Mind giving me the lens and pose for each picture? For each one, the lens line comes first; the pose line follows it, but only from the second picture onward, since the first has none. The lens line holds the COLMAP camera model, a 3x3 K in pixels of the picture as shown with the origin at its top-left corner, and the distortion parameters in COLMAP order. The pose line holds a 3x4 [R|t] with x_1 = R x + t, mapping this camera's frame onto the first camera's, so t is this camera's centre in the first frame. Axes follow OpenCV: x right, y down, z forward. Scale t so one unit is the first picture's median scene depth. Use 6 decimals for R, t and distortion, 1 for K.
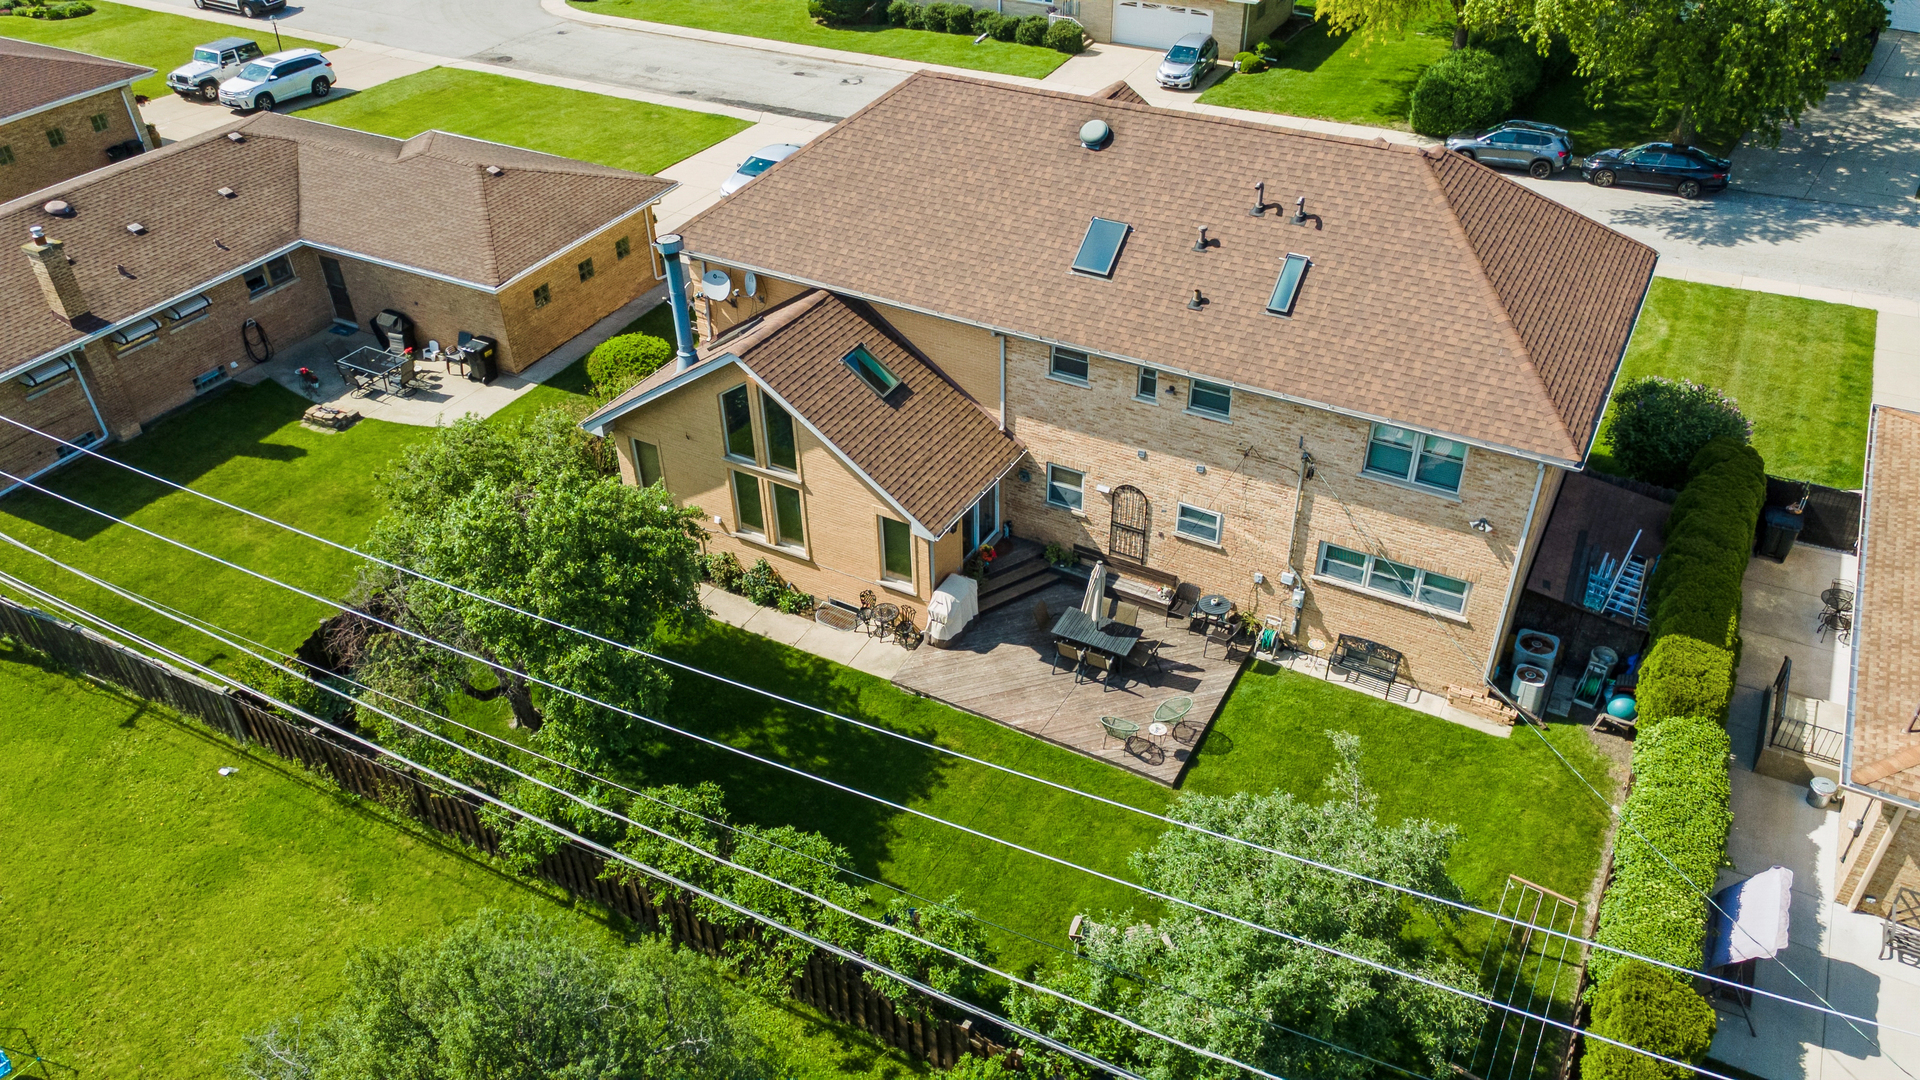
lens RADIAL K [[1393.4, 0, 960.0], [0, 1393.4, 540.0], [0, 0, 1]] dist [0.046745, 0.005810]
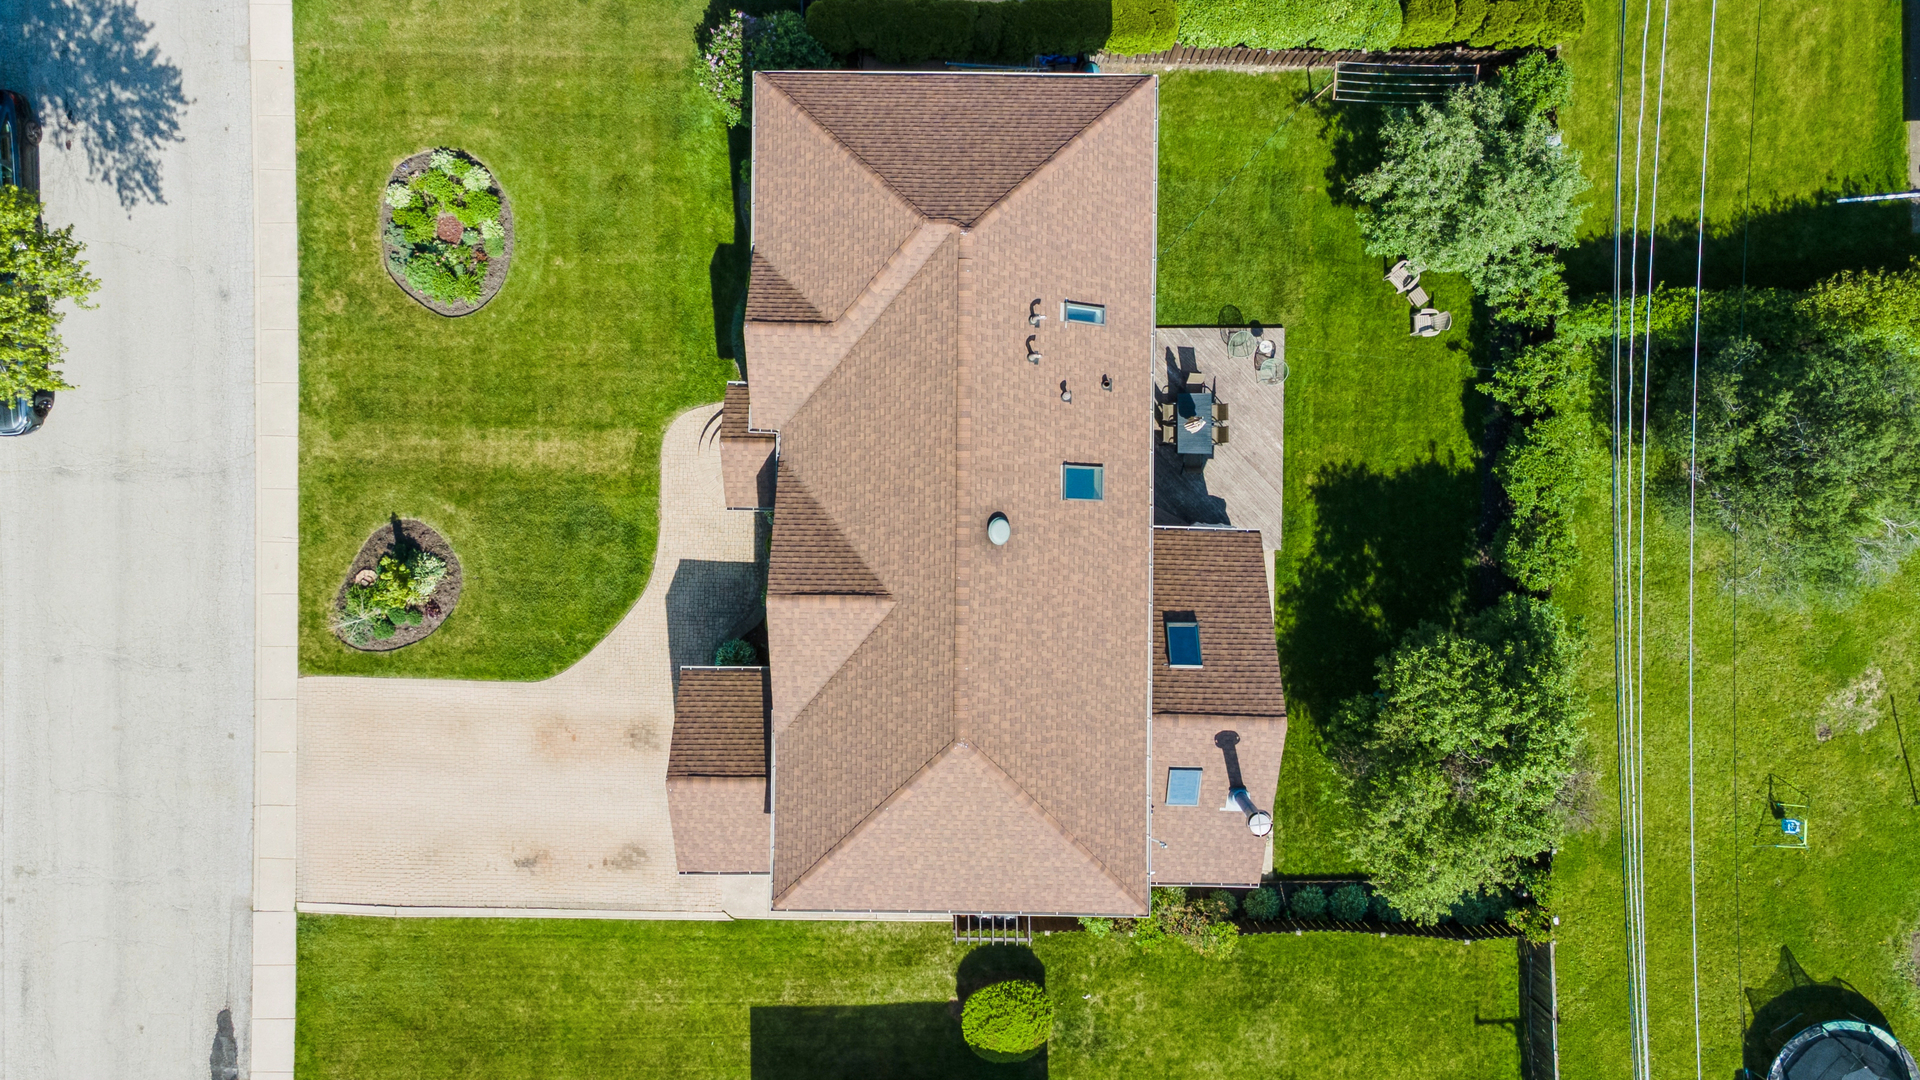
lens RADIAL K [[1393.4, 0, 960.0], [0, 1393.4, 540.0], [0, 0, 1]] dist [0.046745, 0.005810]
pose [[-0.473689, -0.880691, 0.001460, 0.081259], [0.525851, -0.281504, 0.802643, -0.838240], [-0.706470, 0.380971, 0.596458, 0.304077]]
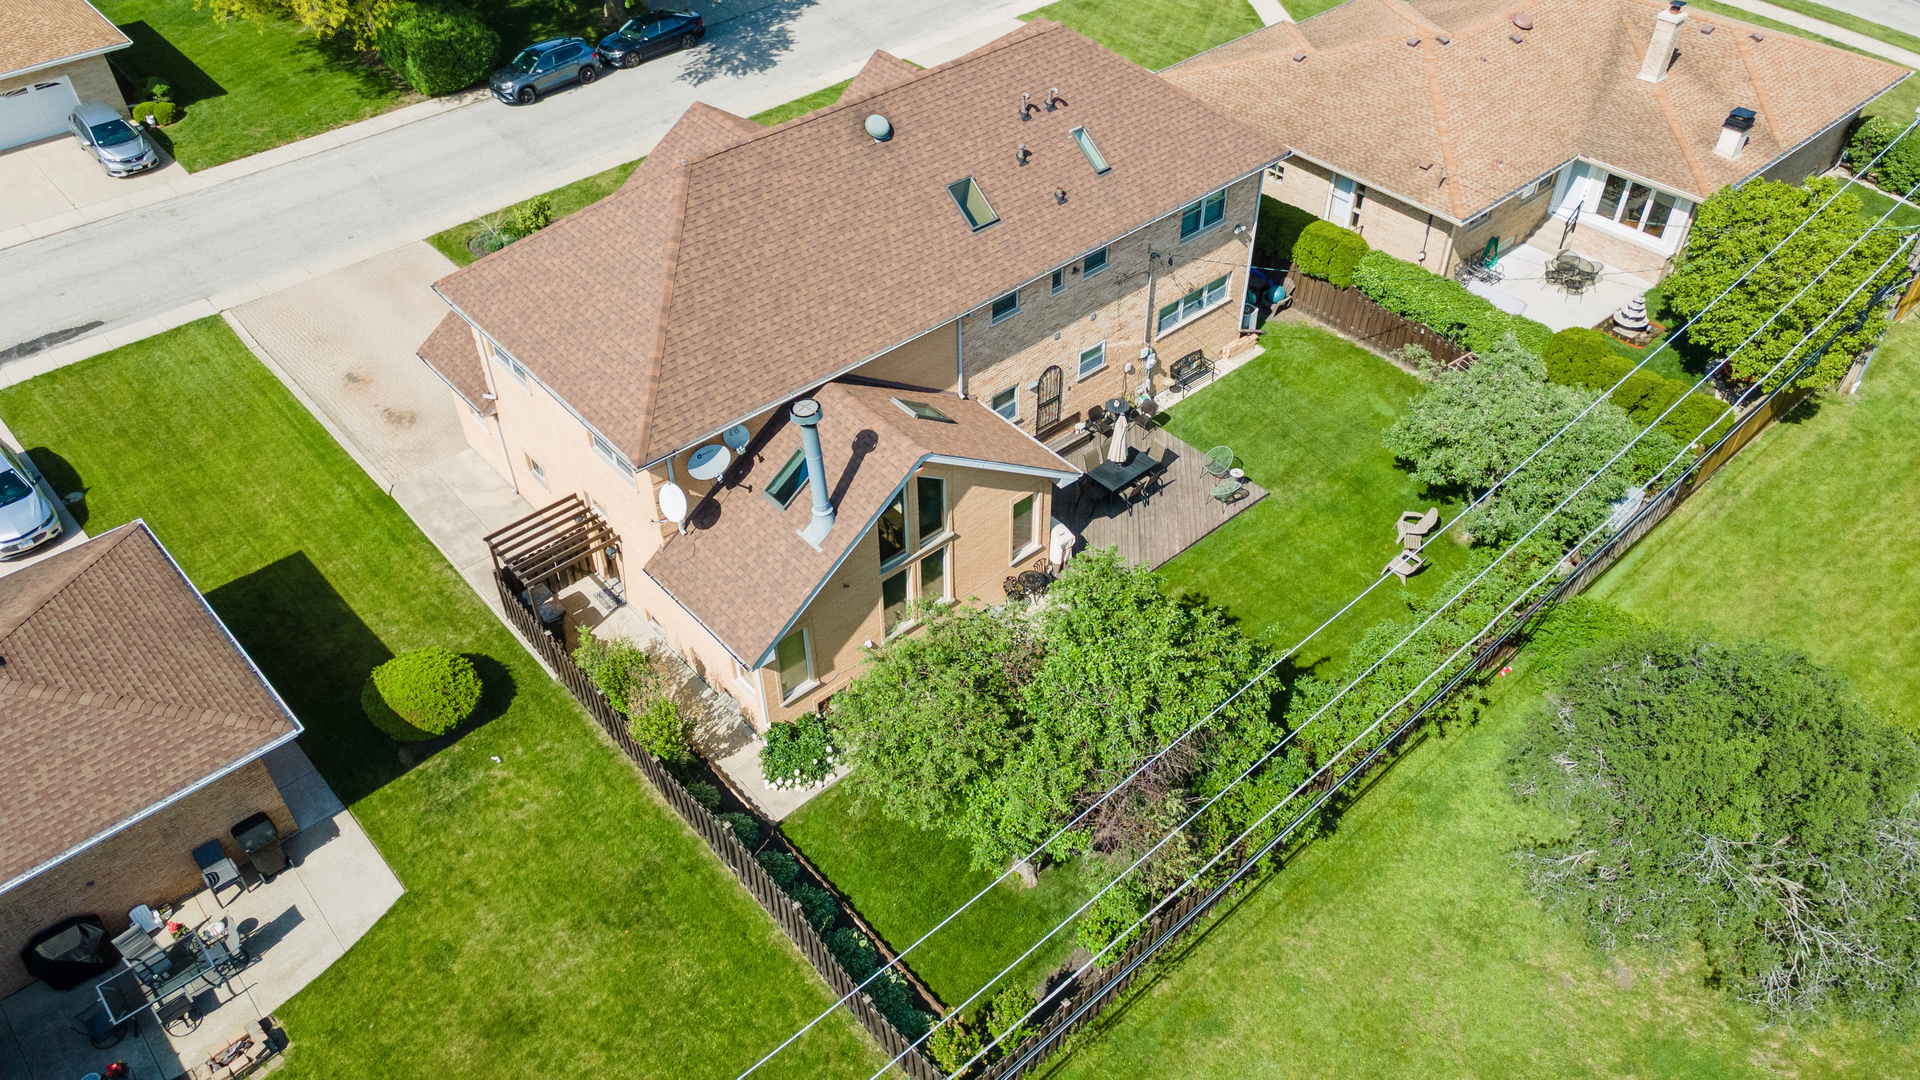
lens RADIAL K [[1393.4, 0, 960.0], [0, 1393.4, 540.0], [0, 0, 1]] dist [0.046745, 0.005810]
pose [[0.340068, -0.616899, 0.709781, -0.629398], [0.556137, 0.740563, 0.377199, -0.315099], [-0.758331, 0.266462, 0.594922, 0.285235]]
